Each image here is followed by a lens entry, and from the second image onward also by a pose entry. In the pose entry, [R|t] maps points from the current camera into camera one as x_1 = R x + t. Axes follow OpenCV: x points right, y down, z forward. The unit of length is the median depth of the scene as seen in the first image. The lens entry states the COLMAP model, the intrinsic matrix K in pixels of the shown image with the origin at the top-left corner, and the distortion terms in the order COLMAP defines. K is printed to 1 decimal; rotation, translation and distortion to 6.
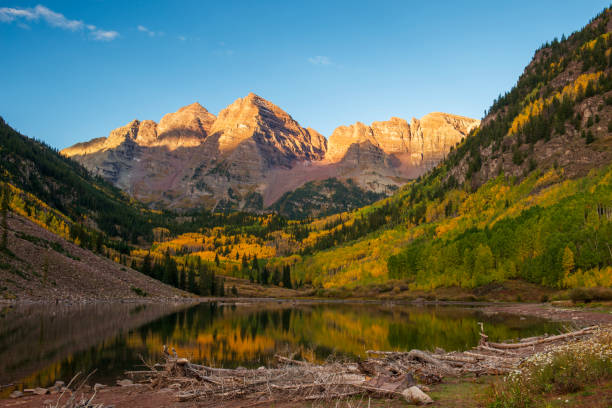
lens RADIAL K [[708.6, 0, 318.9], [0, 708.6, 199.7], [0, 0, 1]] dist [0.077764, 0.000000]
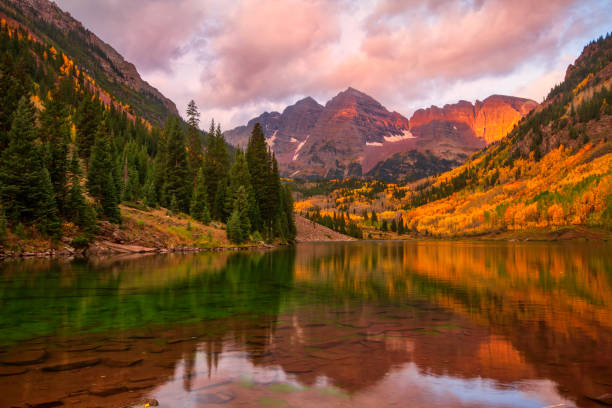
lens RADIAL K [[559.4, 0, 296.8], [0, 559.4, 201.9], [0, 0, 1]] dist [0.005269, 0.032834]
pose [[0.987363, -0.019053, -0.157324, -0.050367], [0.029650, 0.997426, 0.065285, -0.012302], [0.155675, -0.069124, 0.985387, -0.087442]]
